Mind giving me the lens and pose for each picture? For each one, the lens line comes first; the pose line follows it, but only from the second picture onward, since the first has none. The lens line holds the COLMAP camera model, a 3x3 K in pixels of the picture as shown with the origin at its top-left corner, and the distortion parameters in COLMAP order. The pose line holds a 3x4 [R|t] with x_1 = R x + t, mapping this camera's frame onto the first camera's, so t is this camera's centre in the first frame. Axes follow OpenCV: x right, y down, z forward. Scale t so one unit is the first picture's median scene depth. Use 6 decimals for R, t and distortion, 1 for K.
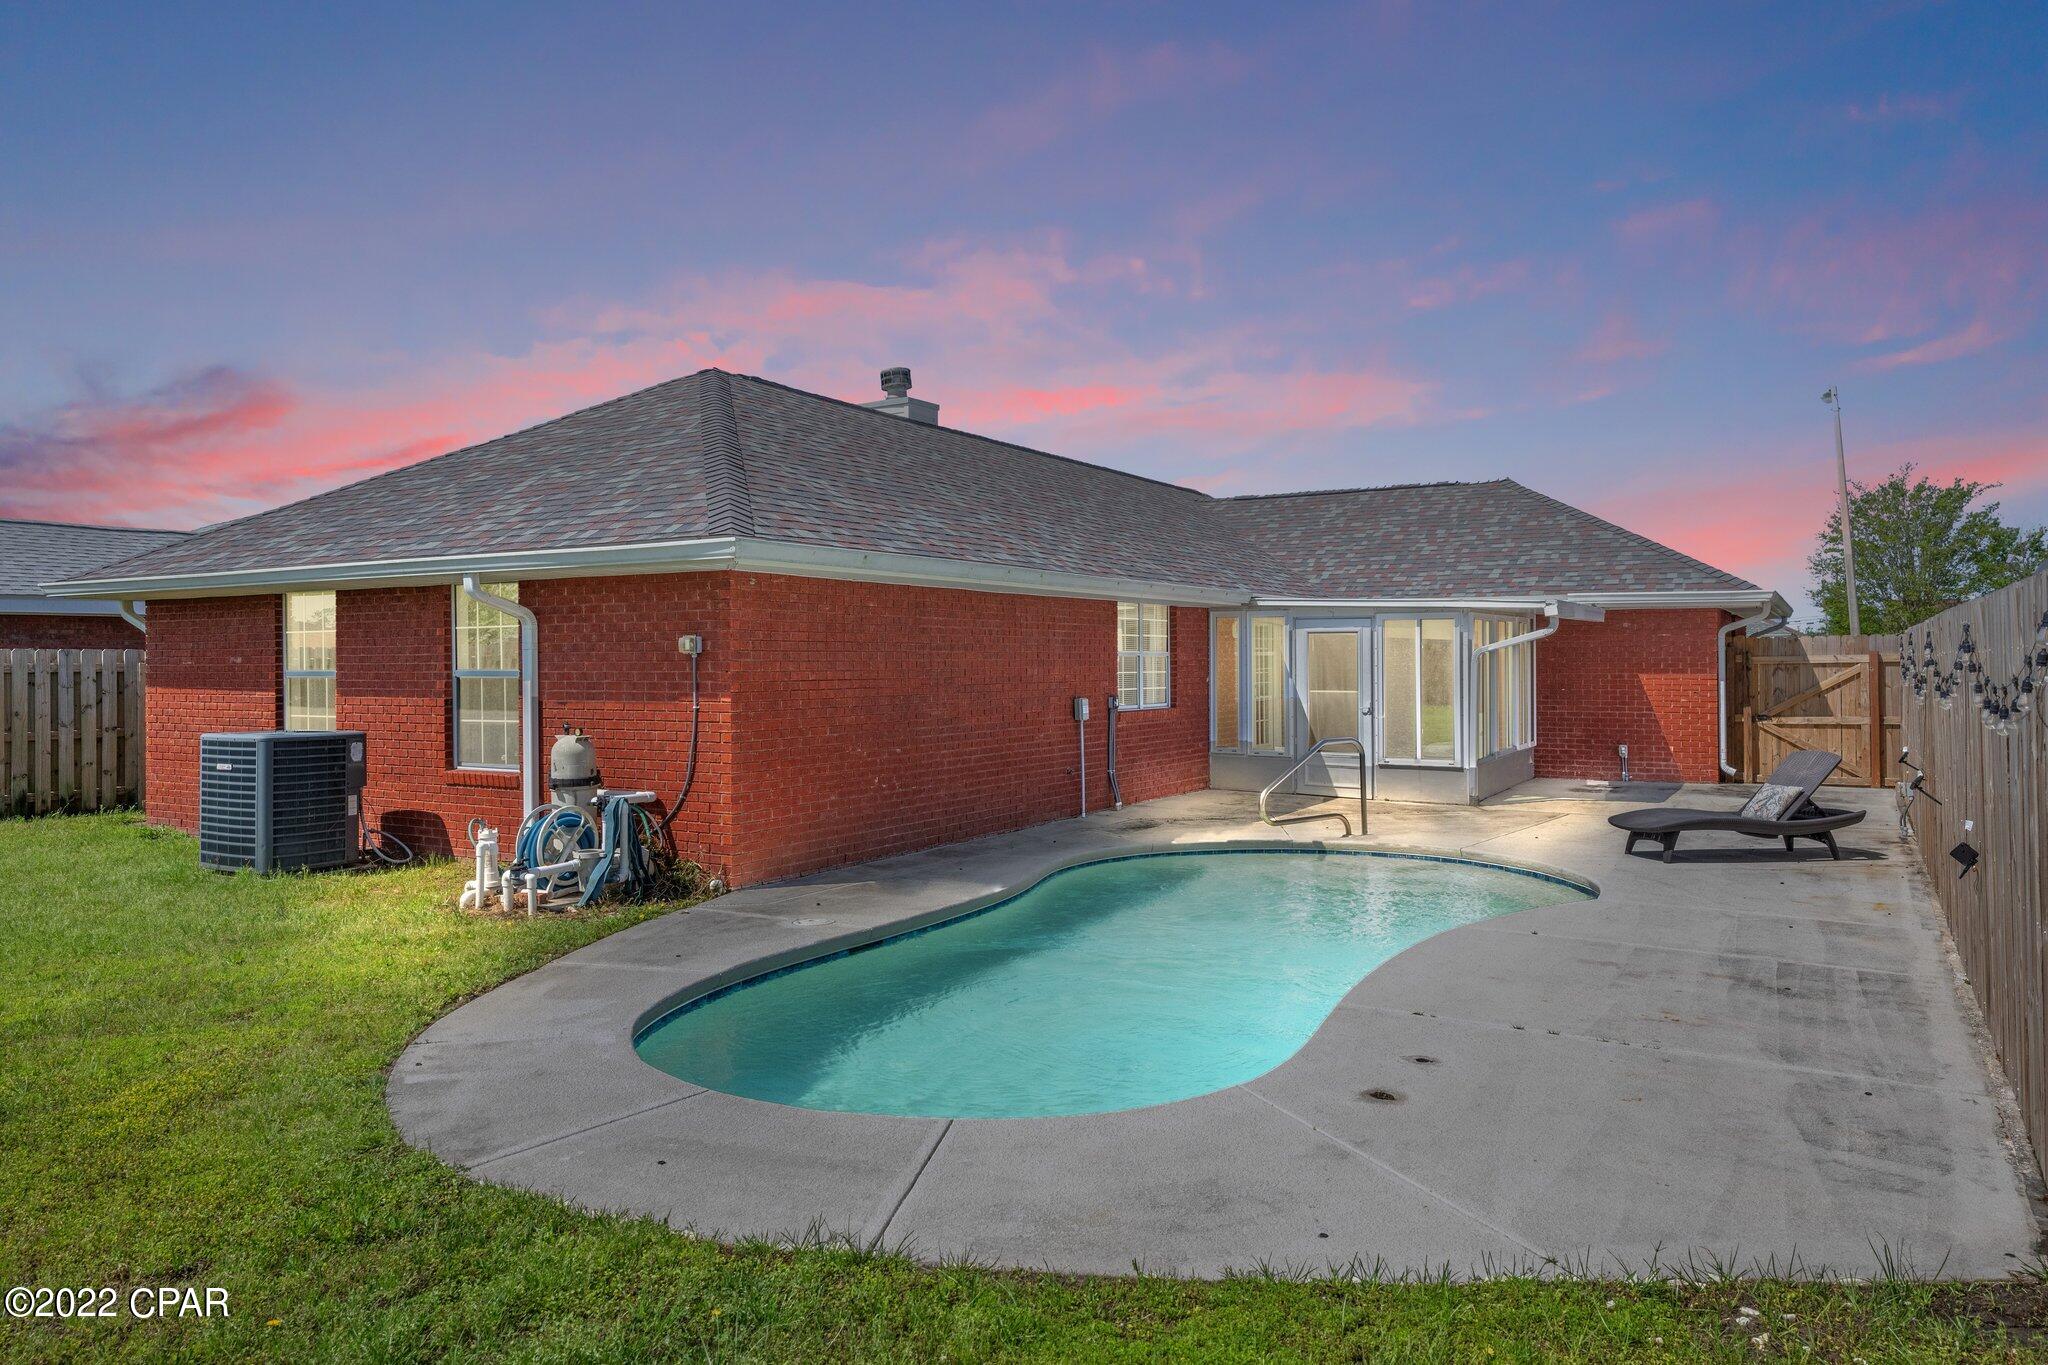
lens RADIAL K [[1391.1, 0, 1030.2], [0, 1391.1, 681.9], [0, 0, 1]] dist [-0.005080, 0.001452]
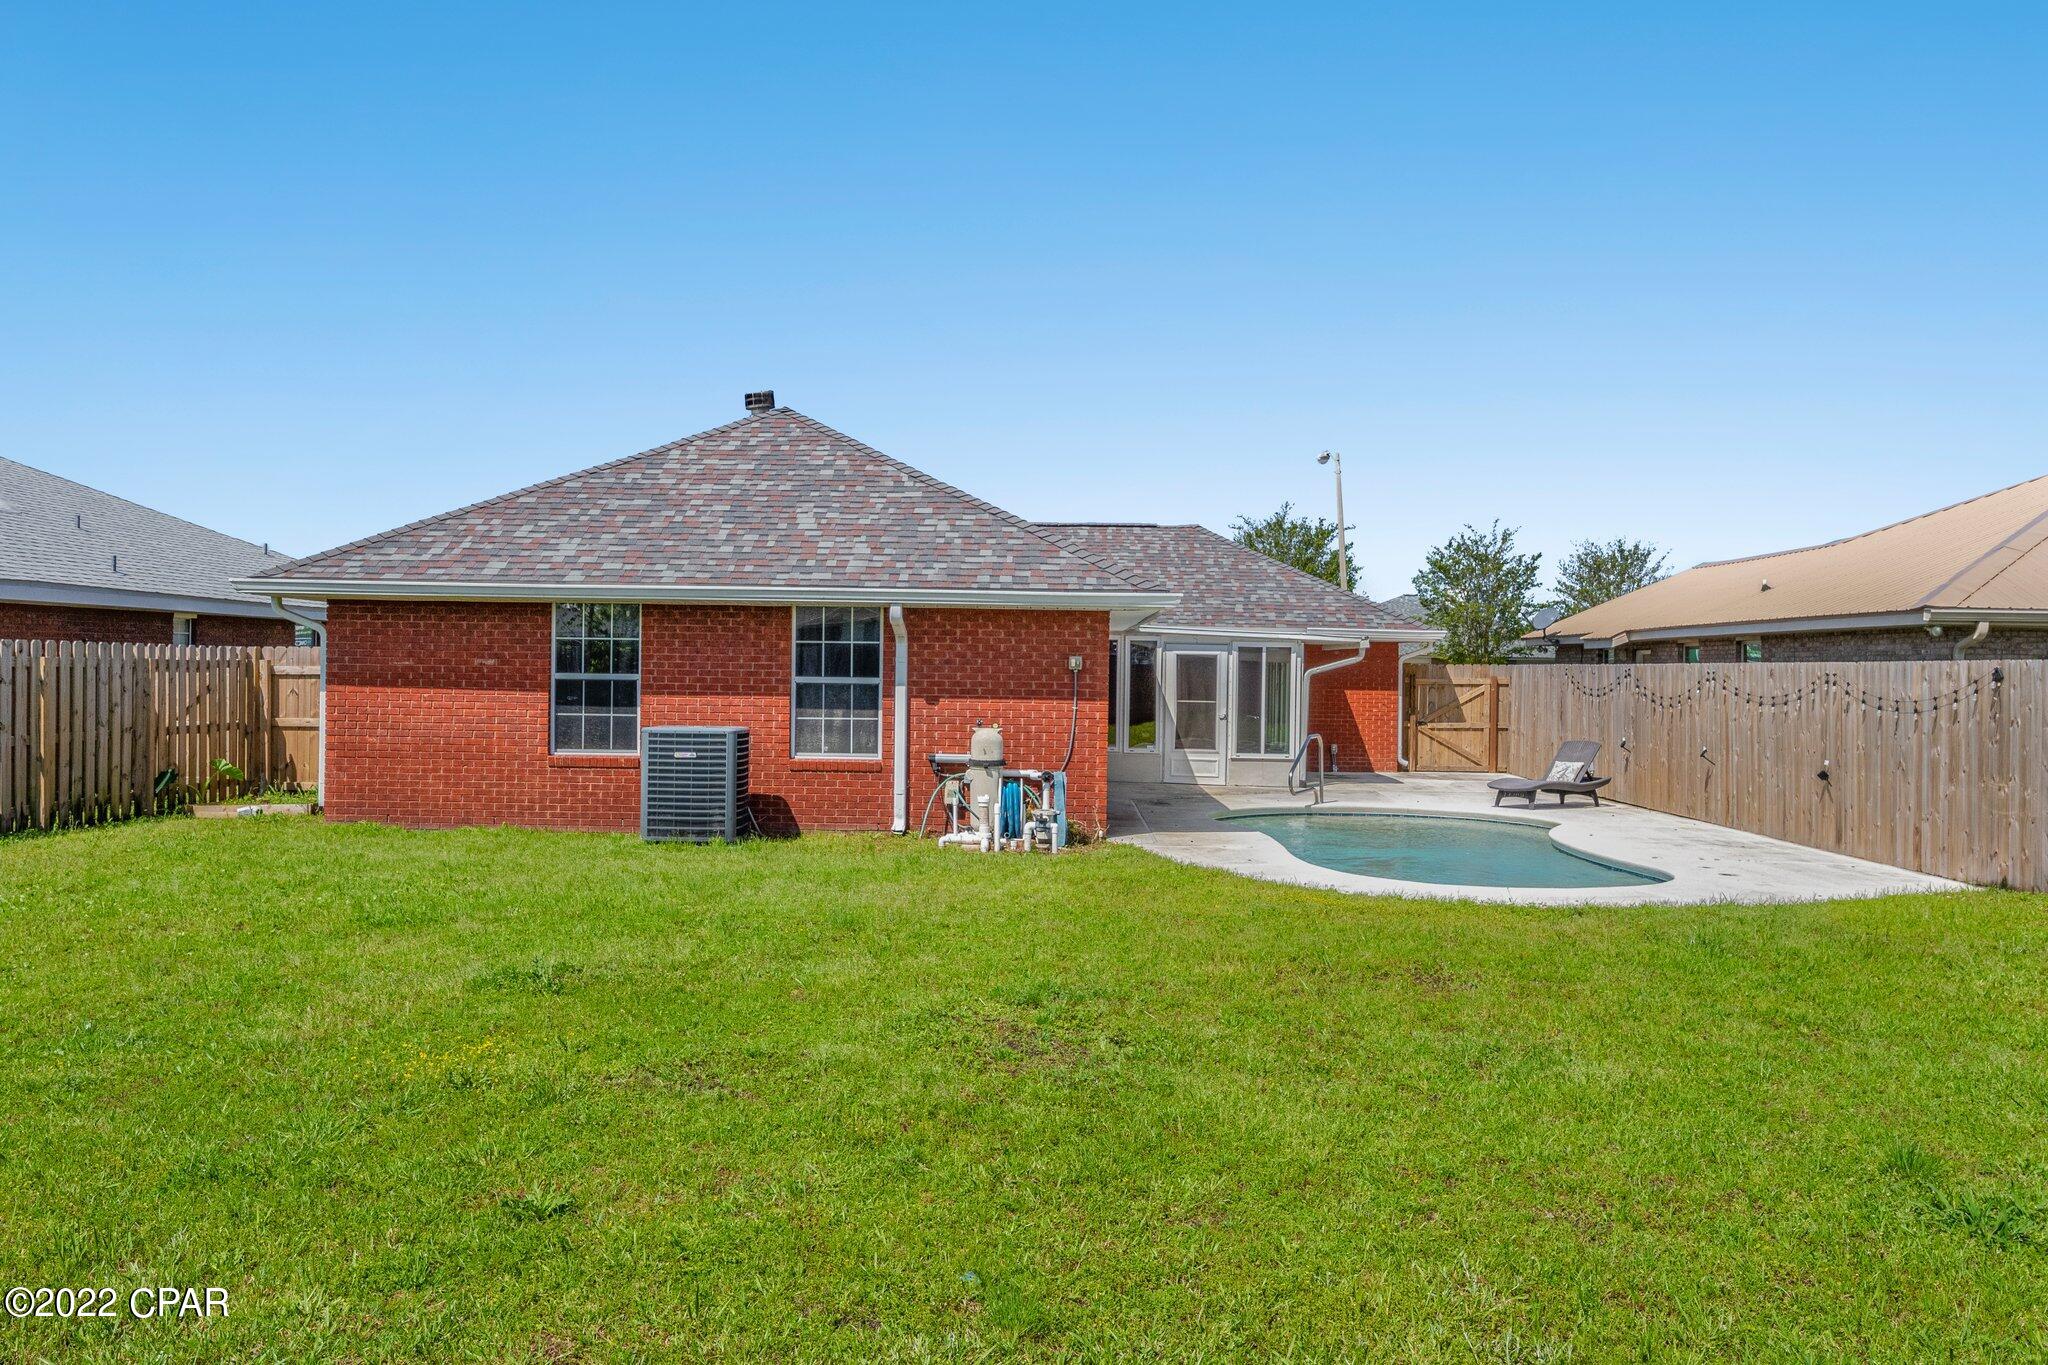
lens RADIAL K [[1724.5, 0, 1024.0], [0, 1724.5, 682.5], [0, 0, 1]] dist [-0.048266, -0.000468]
pose [[0.867096, 0.014858, 0.497919, -0.727689], [-0.012380, 0.999889, -0.008278, 0.005003], [-0.497987, 0.001014, 0.867184, -0.297065]]
